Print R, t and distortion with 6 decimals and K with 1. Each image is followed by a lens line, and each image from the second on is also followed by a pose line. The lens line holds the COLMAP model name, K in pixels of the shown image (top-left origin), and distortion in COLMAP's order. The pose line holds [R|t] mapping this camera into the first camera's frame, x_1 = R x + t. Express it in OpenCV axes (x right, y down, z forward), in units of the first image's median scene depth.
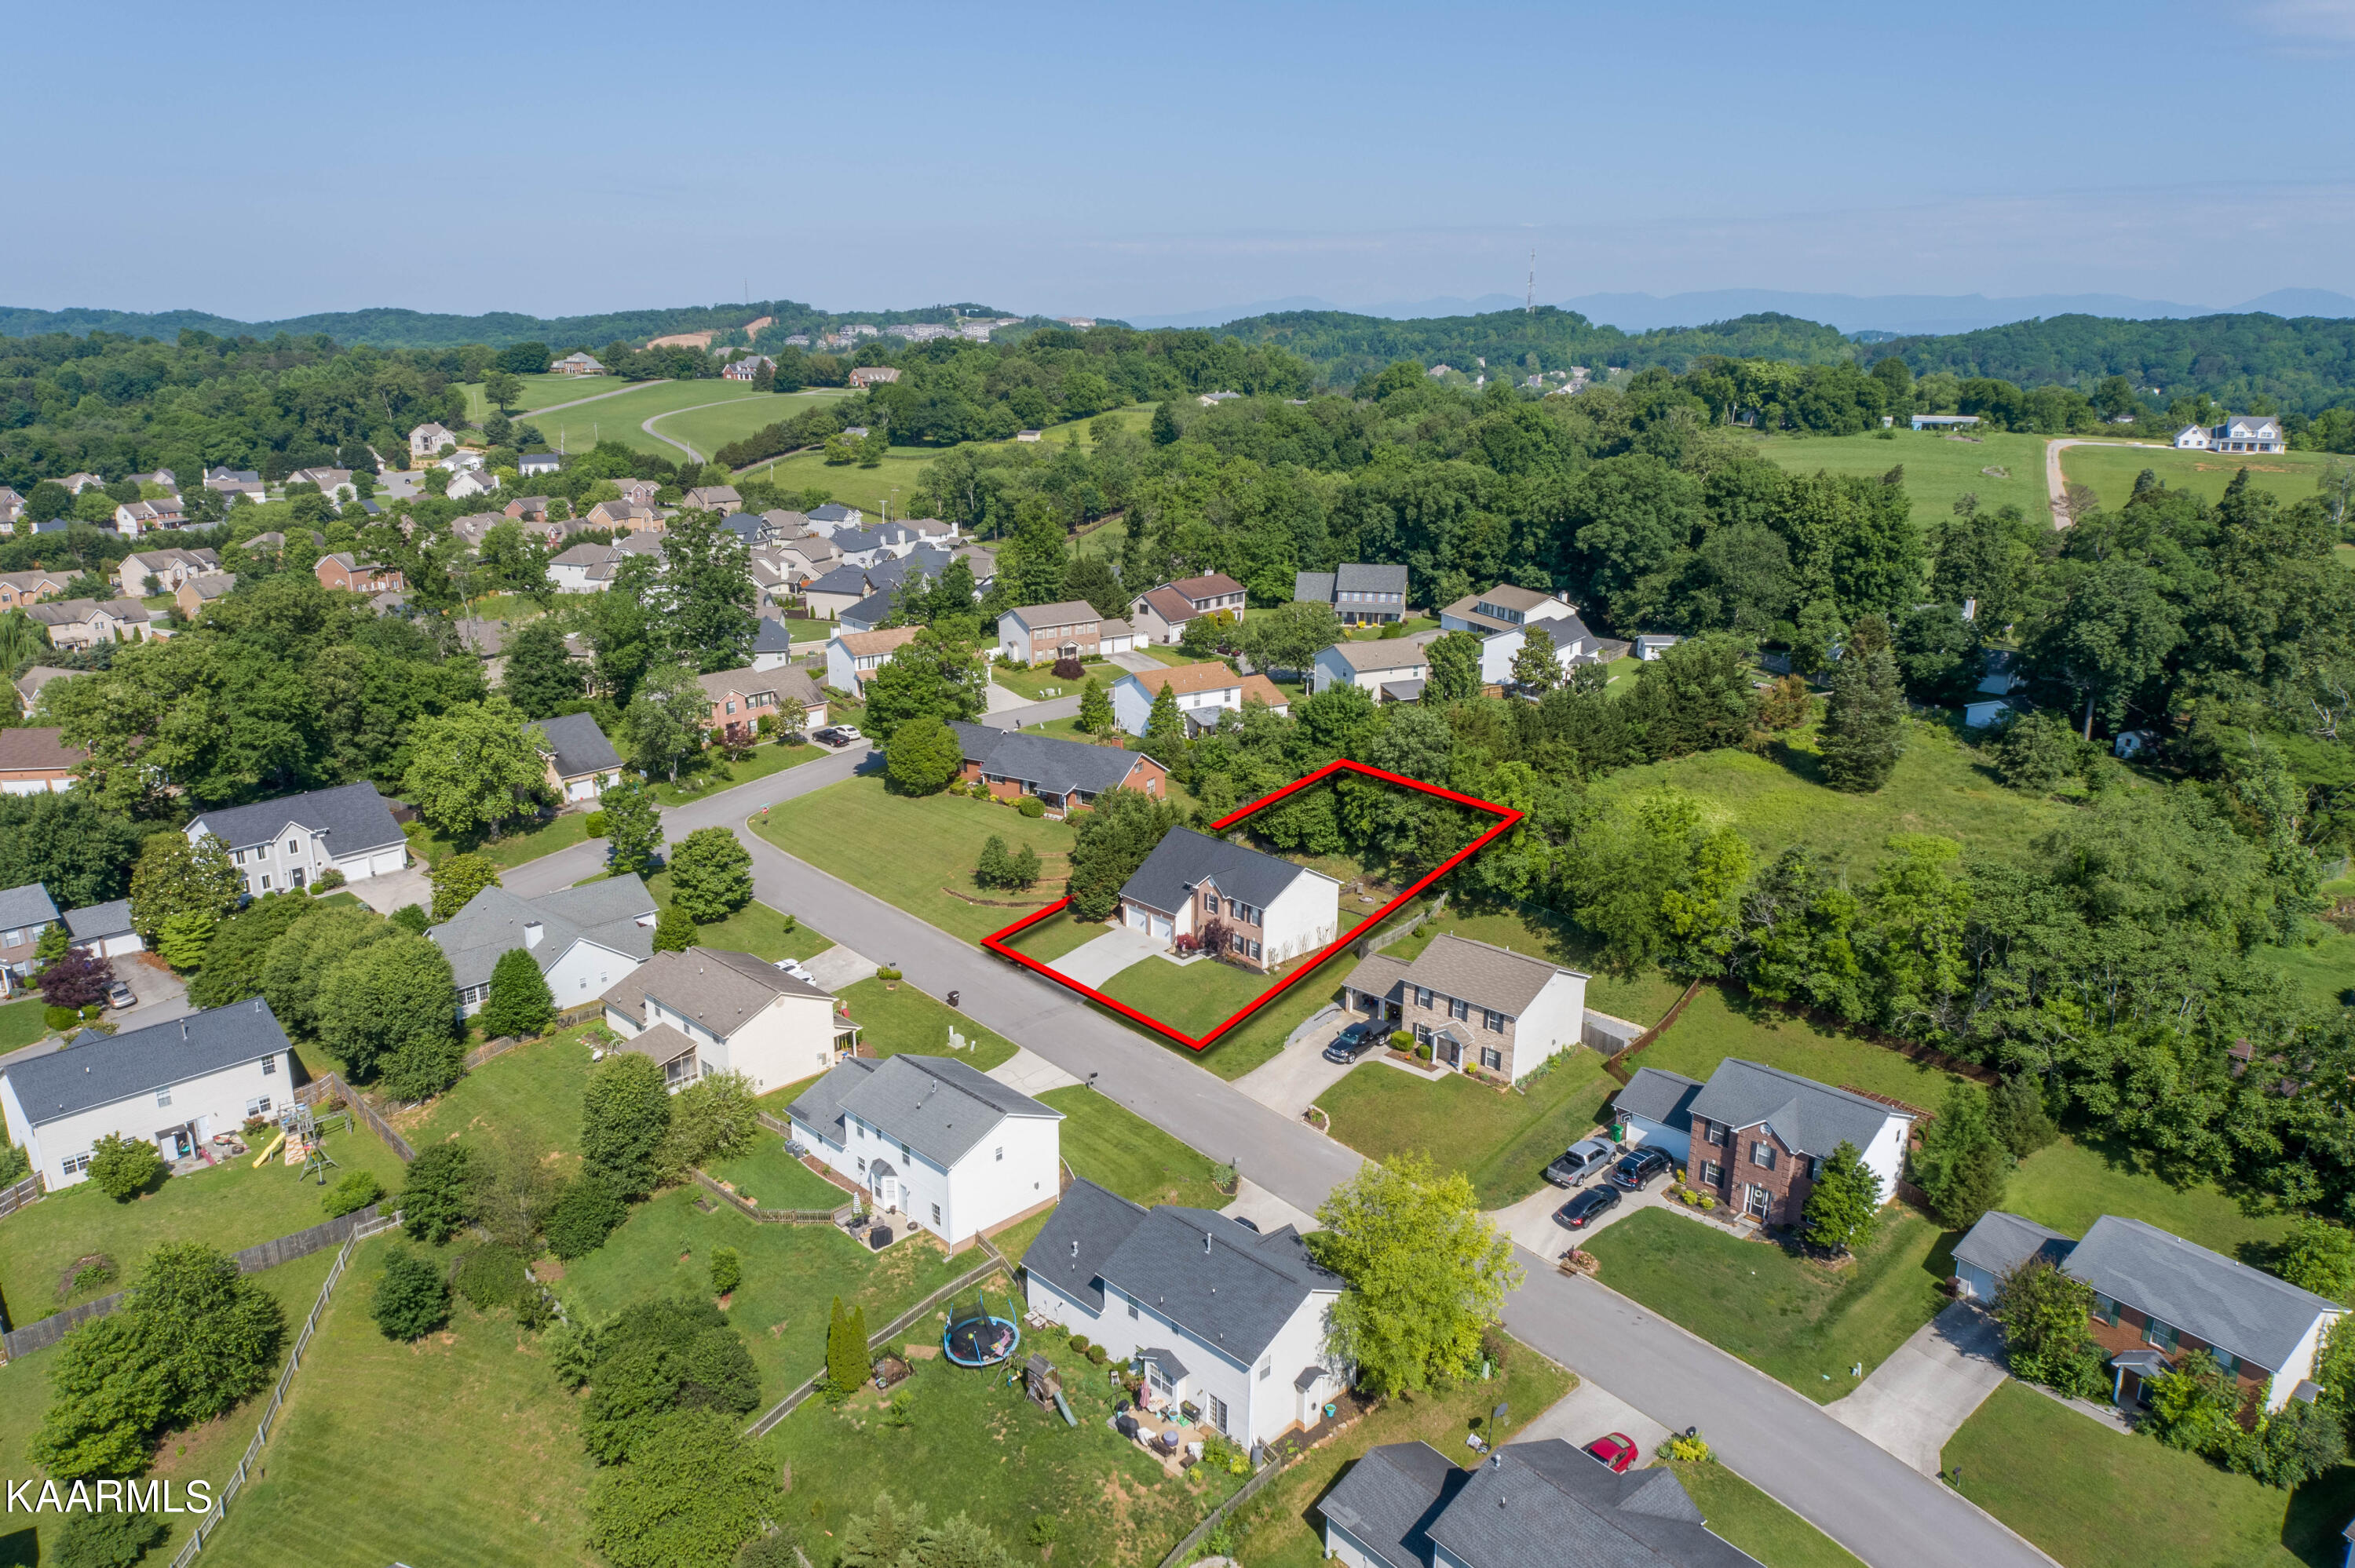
lens RADIAL K [[1603.6, 0, 1177.5], [0, 1603.6, 784.0], [0, 0, 1]] dist [-0.001709, 0.009187]
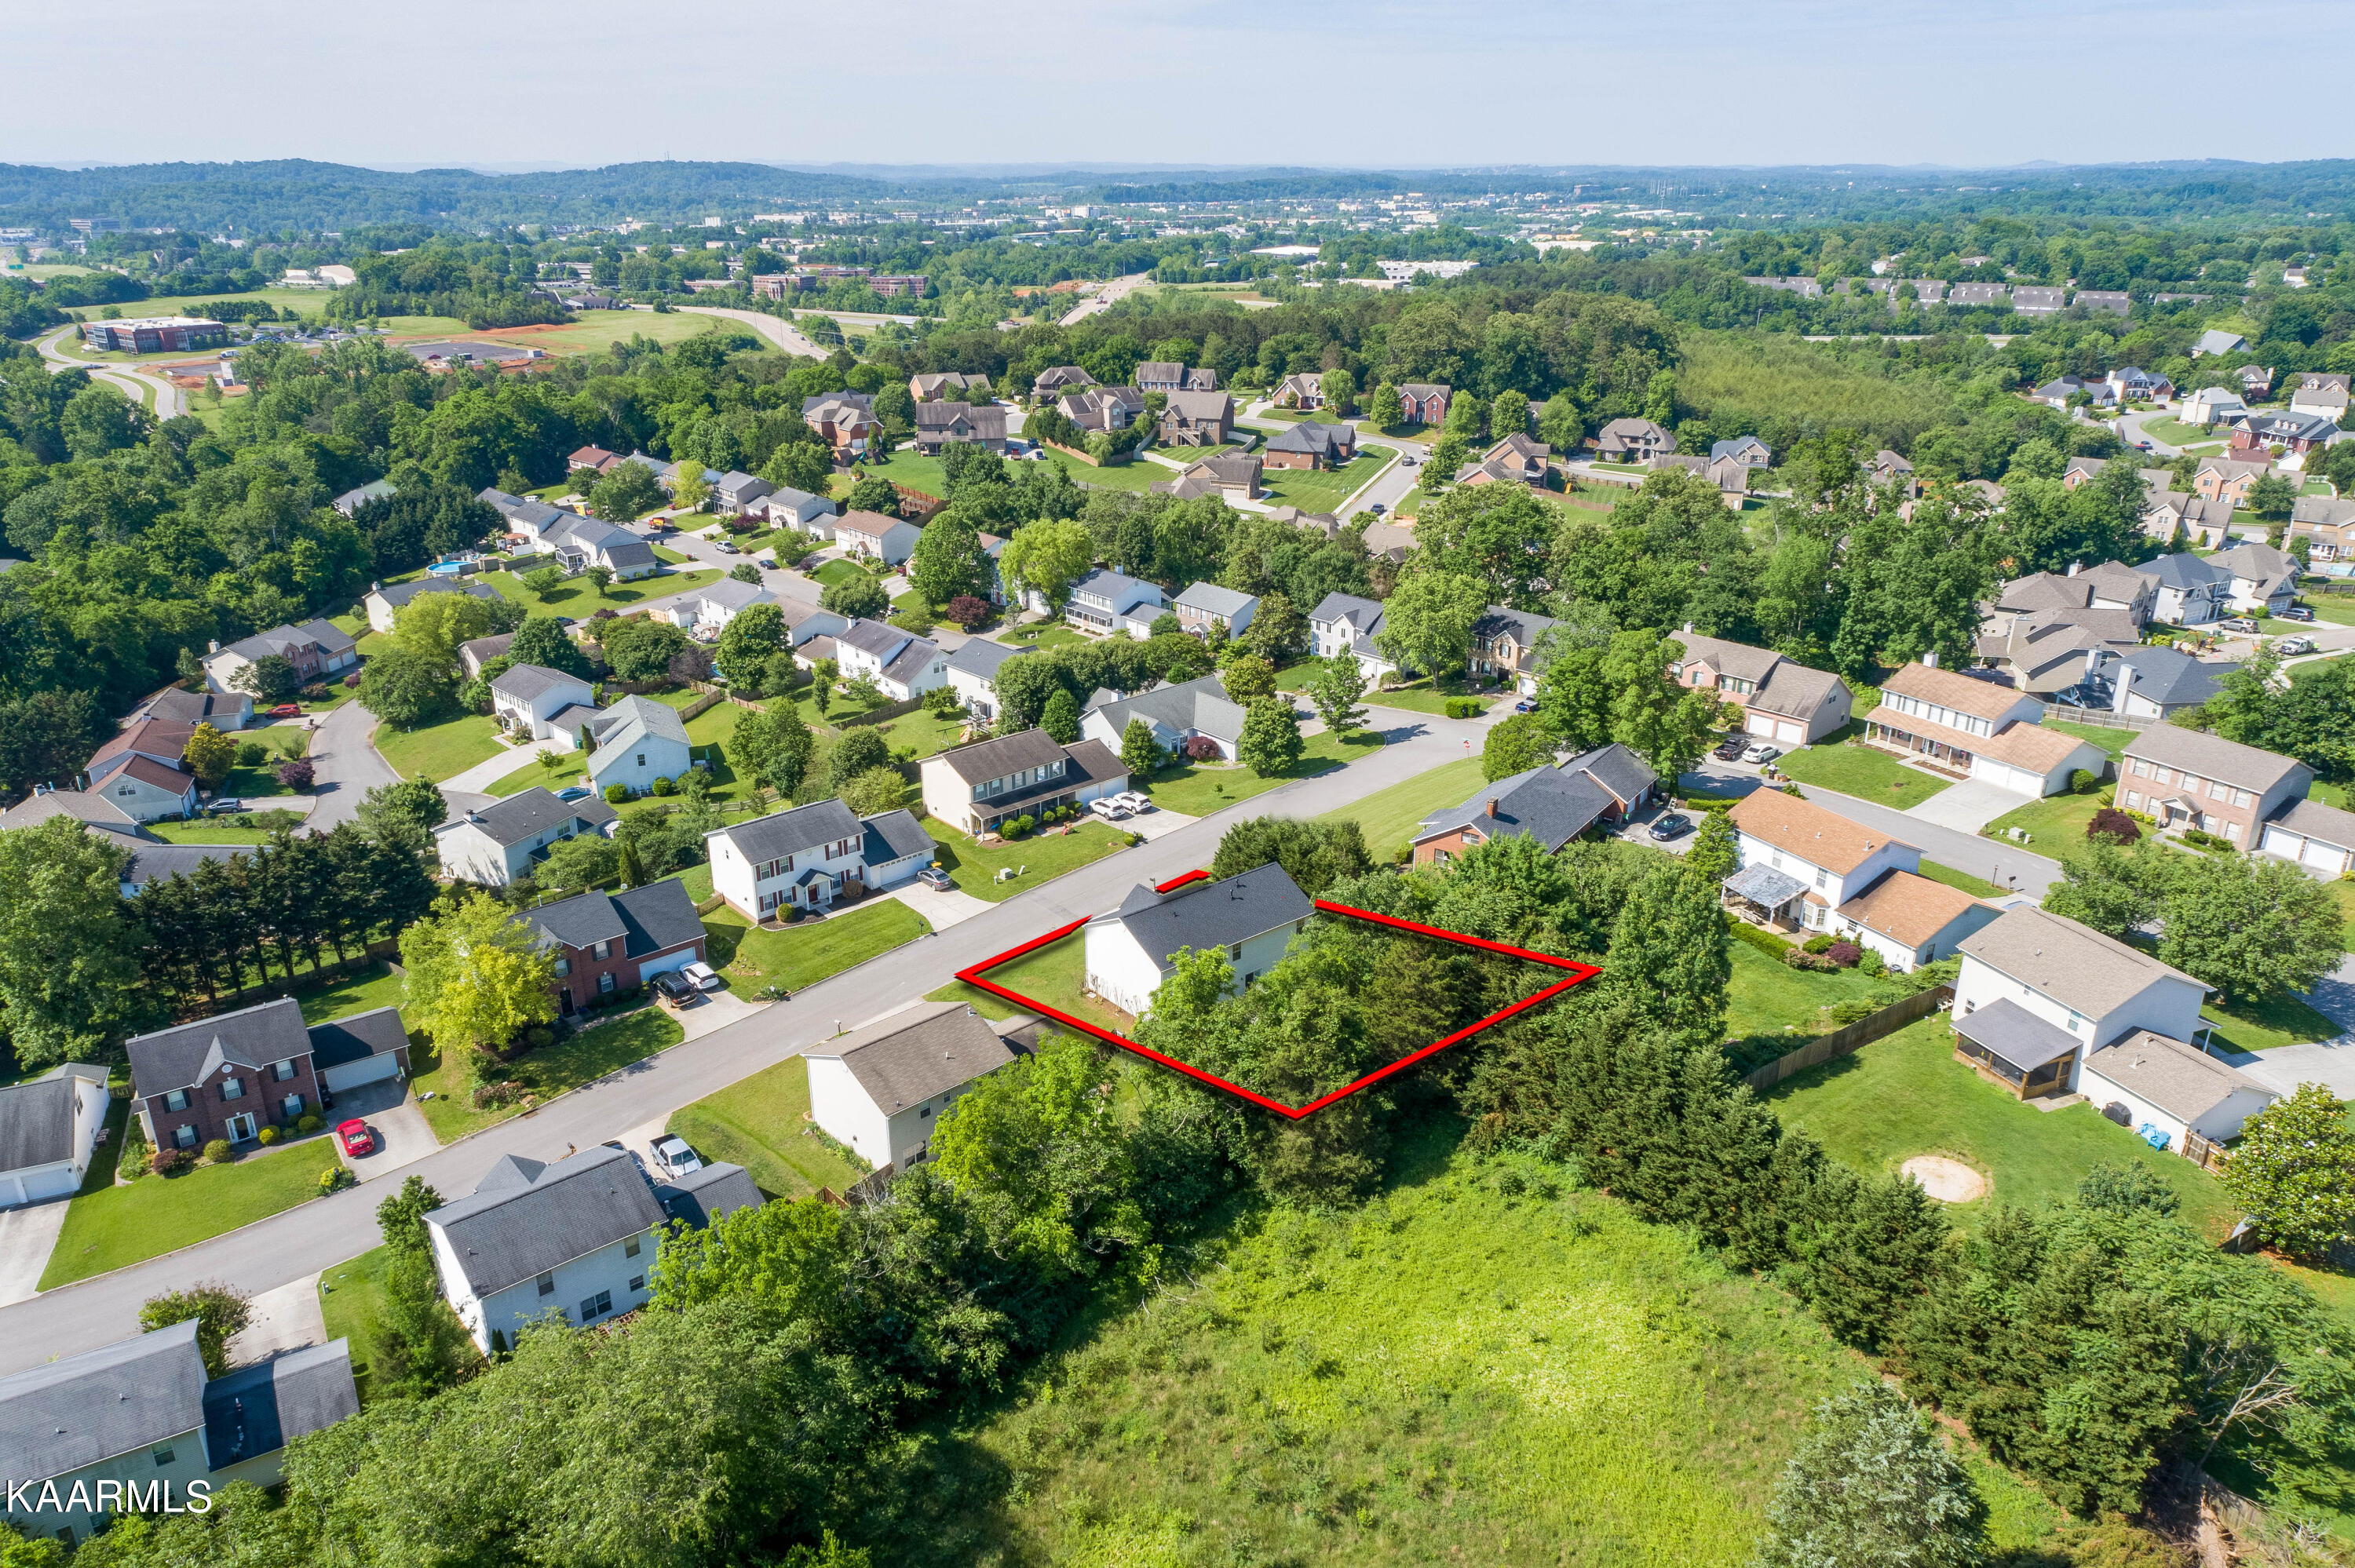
lens RADIAL K [[1603.6, 0, 1177.5], [0, 1603.6, 784.0], [0, 0, 1]] dist [-0.001709, 0.009187]
pose [[-0.068275, 0.361226, -0.929976, 0.703939], [-0.277842, 0.888389, 0.365471, -0.279321], [0.958198, 0.283338, 0.039709, 0.779094]]
